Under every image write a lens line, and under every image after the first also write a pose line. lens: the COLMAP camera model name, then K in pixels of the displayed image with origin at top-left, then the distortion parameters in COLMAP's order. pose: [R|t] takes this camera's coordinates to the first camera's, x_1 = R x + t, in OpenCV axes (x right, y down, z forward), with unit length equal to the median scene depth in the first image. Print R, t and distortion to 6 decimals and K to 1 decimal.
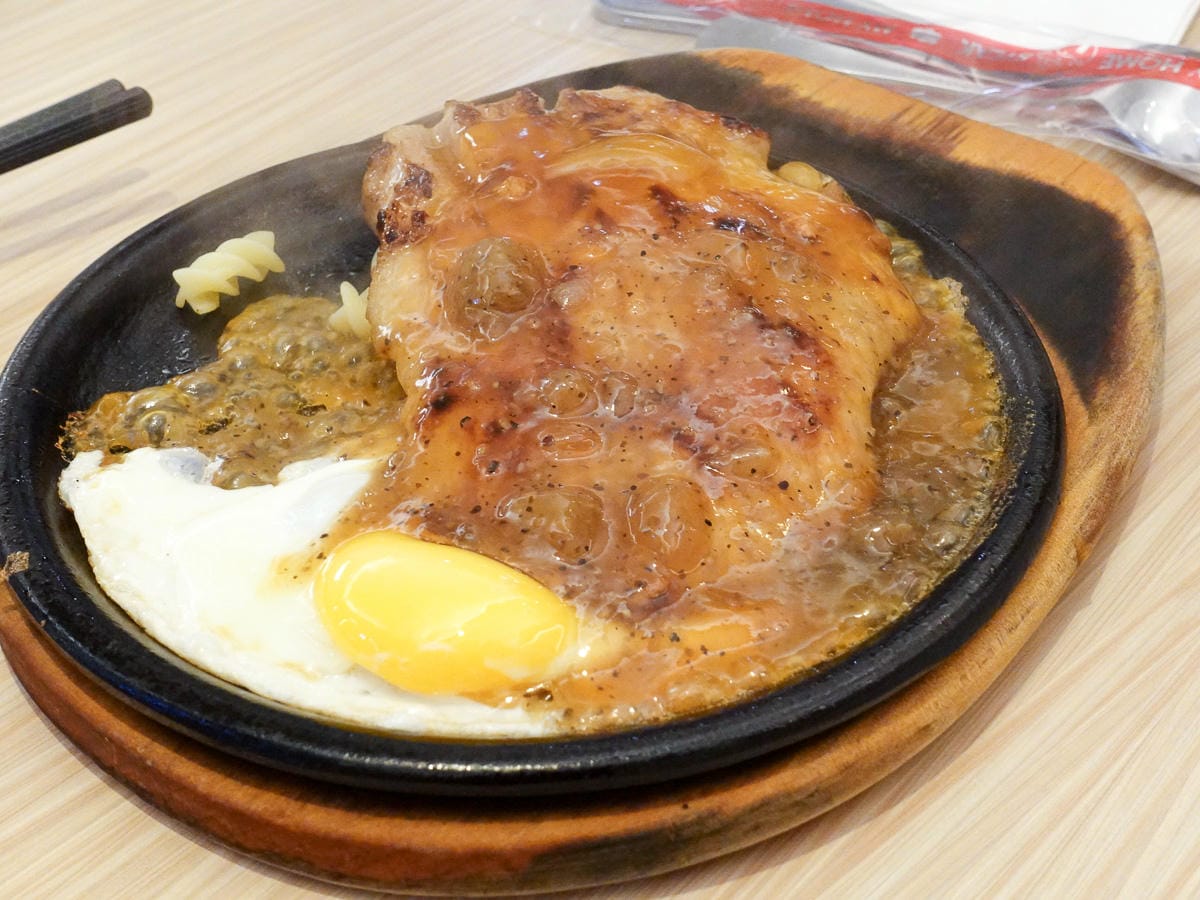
lens RADIAL K [[1819.4, 0, 600.0], [0, 1819.4, 450.0], [0, 0, 1]] dist [-0.035819, -0.217635]
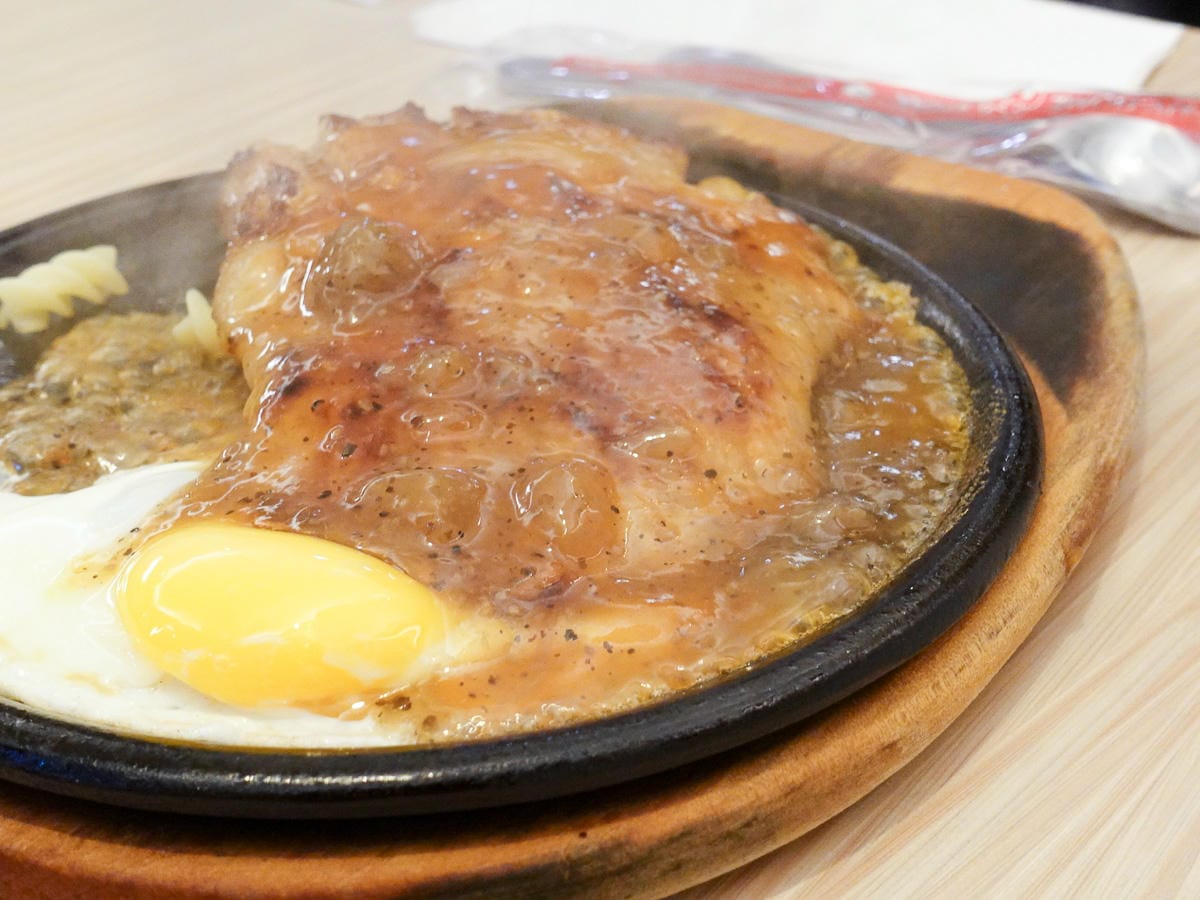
lens RADIAL K [[1819.4, 0, 600.0], [0, 1819.4, 450.0], [0, 0, 1]] dist [-0.035819, -0.217635]
pose [[0.999353, -0.011338, 0.034140, 0.025488], [0.015592, 0.991777, -0.127027, 0.113498], [-0.032419, 0.127477, 0.991312, 0.190356]]
